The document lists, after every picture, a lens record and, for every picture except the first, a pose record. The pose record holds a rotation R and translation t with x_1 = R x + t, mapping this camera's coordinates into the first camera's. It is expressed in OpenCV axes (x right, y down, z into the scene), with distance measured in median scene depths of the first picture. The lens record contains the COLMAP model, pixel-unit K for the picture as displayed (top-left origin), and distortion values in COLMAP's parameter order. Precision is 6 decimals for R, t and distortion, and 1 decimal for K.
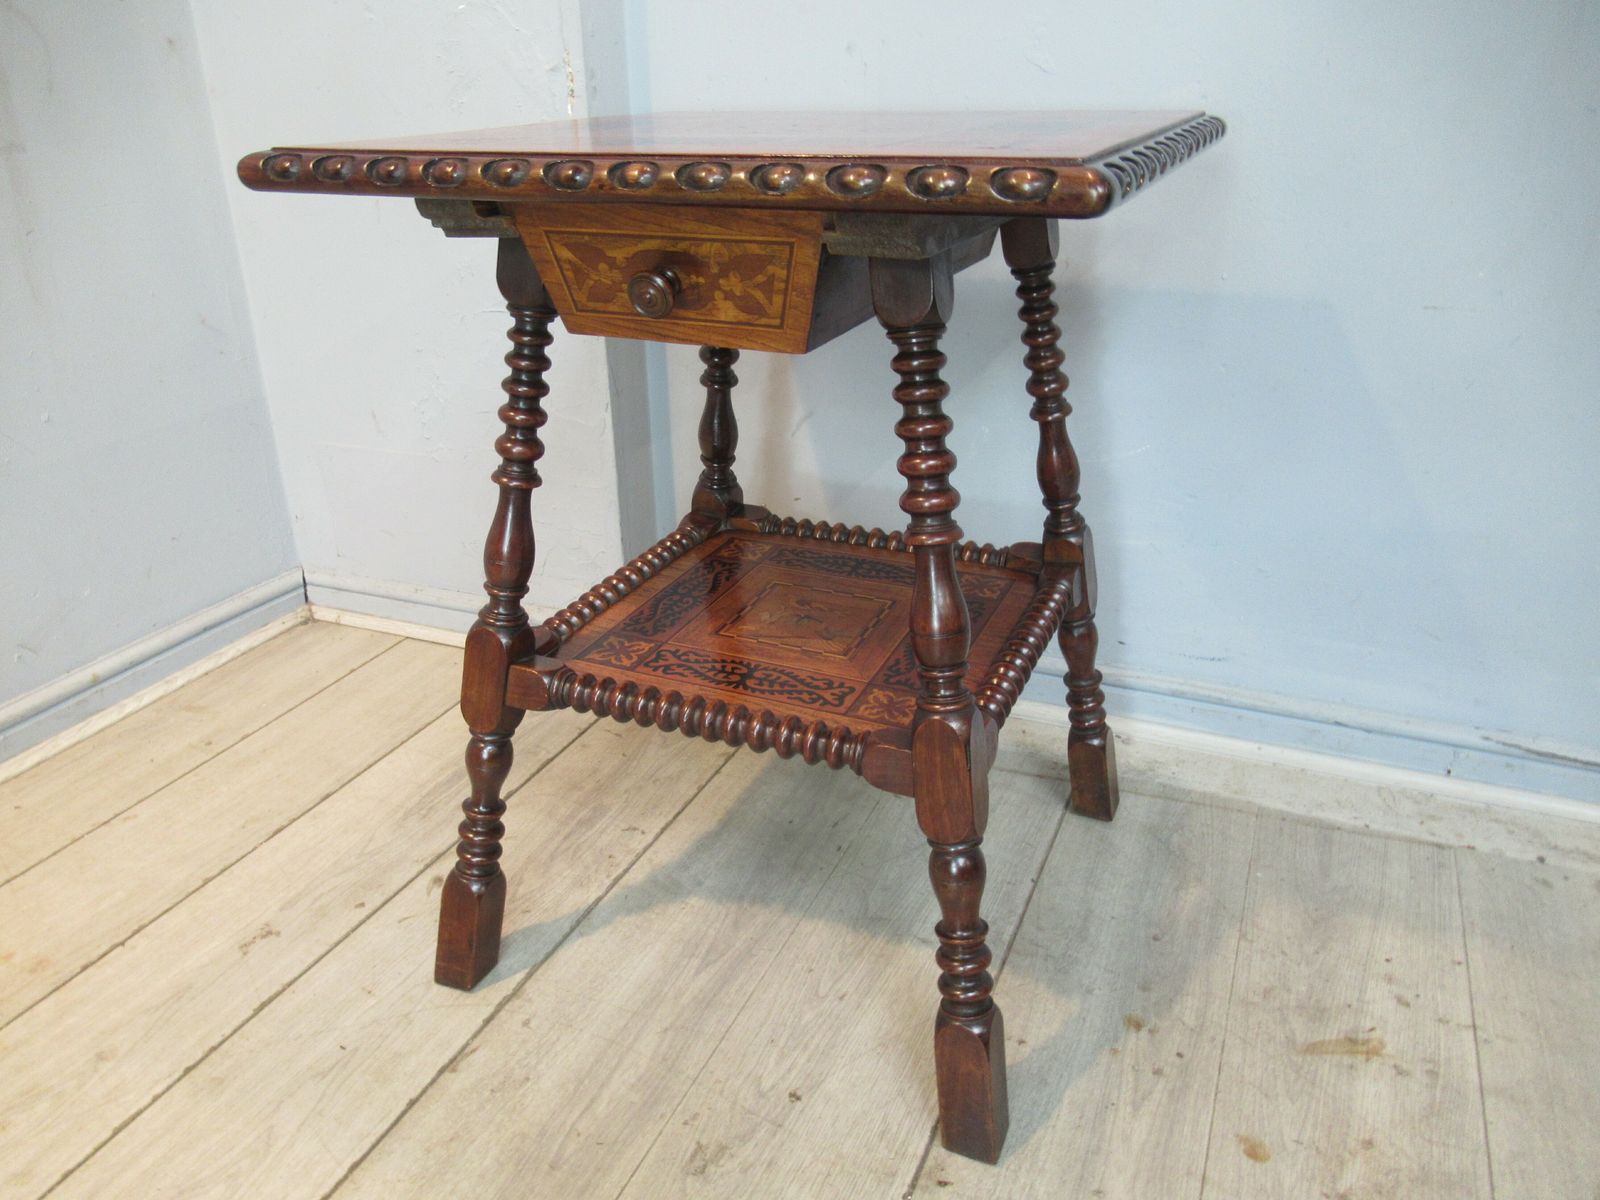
lens RADIAL K [[1198.2, 0, 790.4], [0, 1198.2, 601.7], [0, 0, 1]] dist [-0.010721, 0.006570]
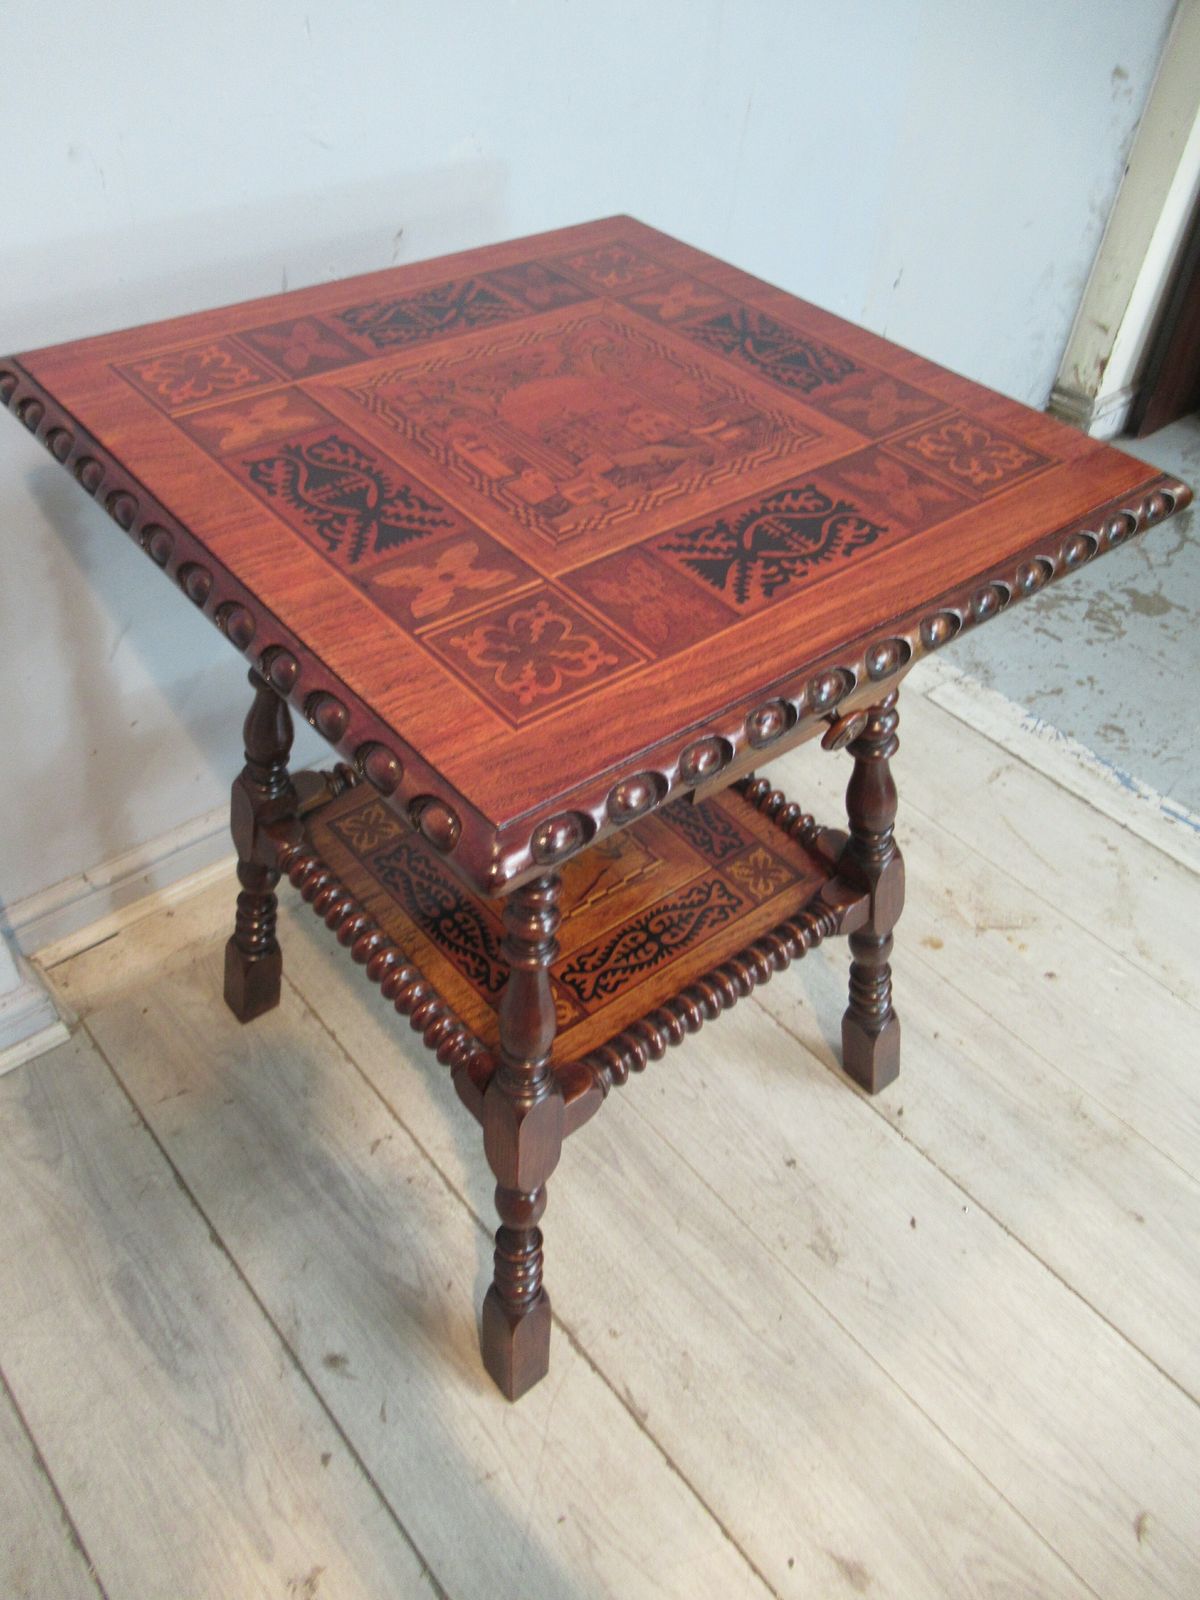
lens RADIAL K [[1198.2, 0, 601.5], [0, 1198.2, 797.8], [0, 0, 1]] dist [-0.010721, 0.006570]
pose [[0.437173, -0.597264, 0.672426, -0.645050], [0.305058, 0.801807, 0.513852, -0.548933], [-0.846061, -0.019513, 0.532729, 0.477718]]
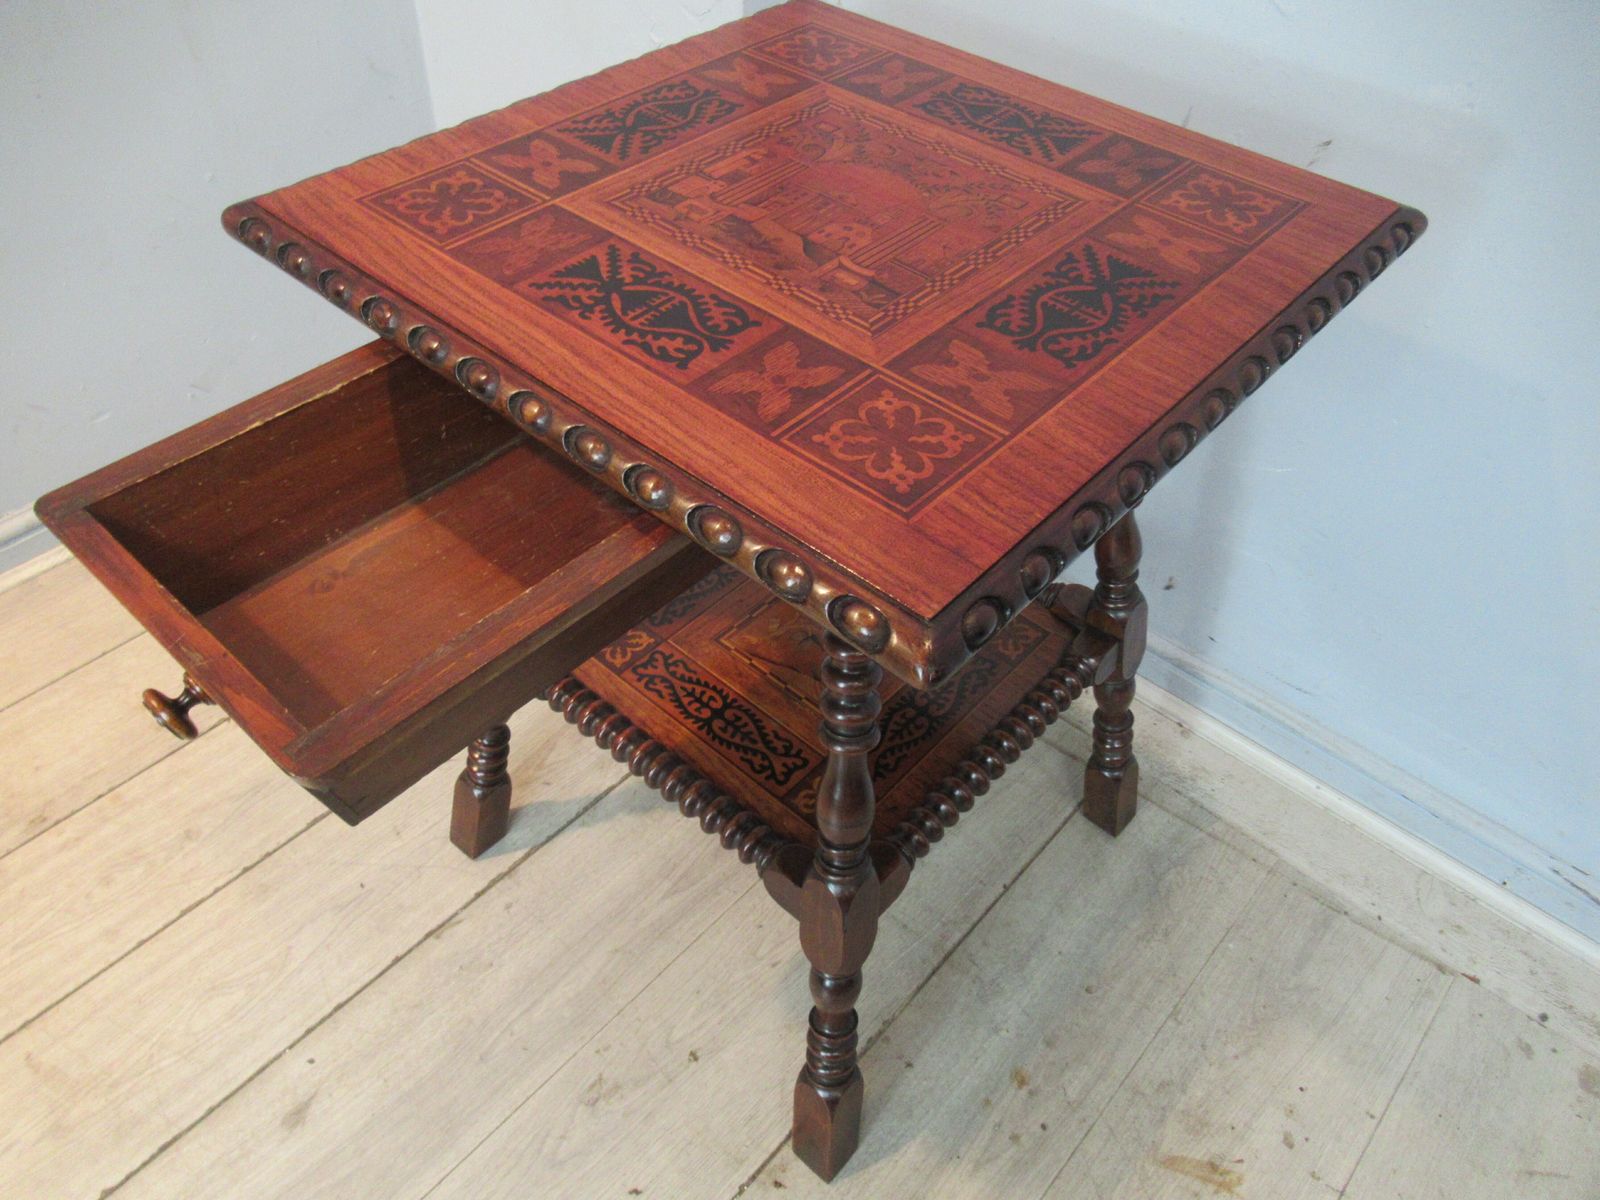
lens RADIAL K [[1198.2, 0, 788.8], [0, 1198.2, 602.4], [0, 0, 1]] dist [-0.010721, 0.006570]
pose [[0.950783, 0.252137, -0.180106, 0.175939], [-0.171318, 0.912091, 0.372478, -0.402619], [0.258188, -0.323291, 0.910396, 0.106604]]
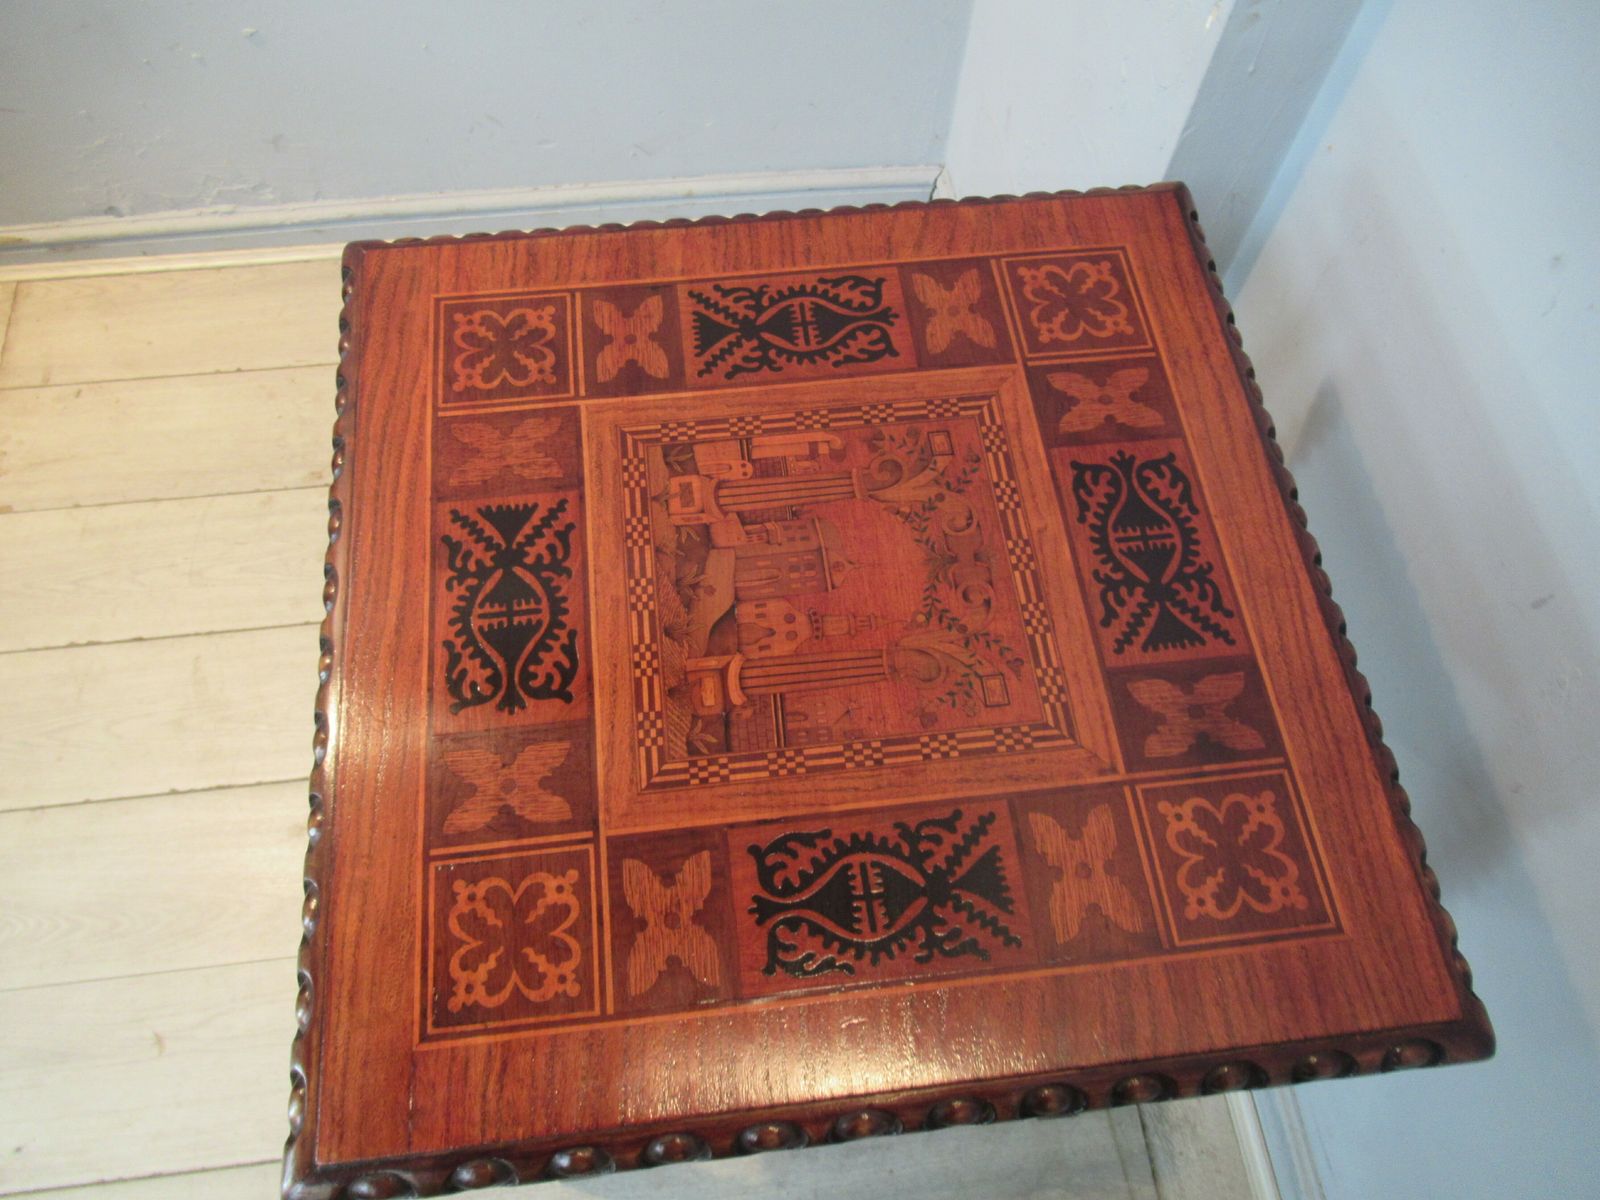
lens RADIAL K [[1198.2, 0, 793.1], [0, 1198.2, 599.8], [0, 0, 1]] dist [-0.010721, 0.006570]
pose [[0.507682, 0.779205, -0.367558, 0.247463], [-0.381174, 0.585747, 0.715267, -0.809664], [0.772636, -0.223024, 0.594385, 0.489624]]
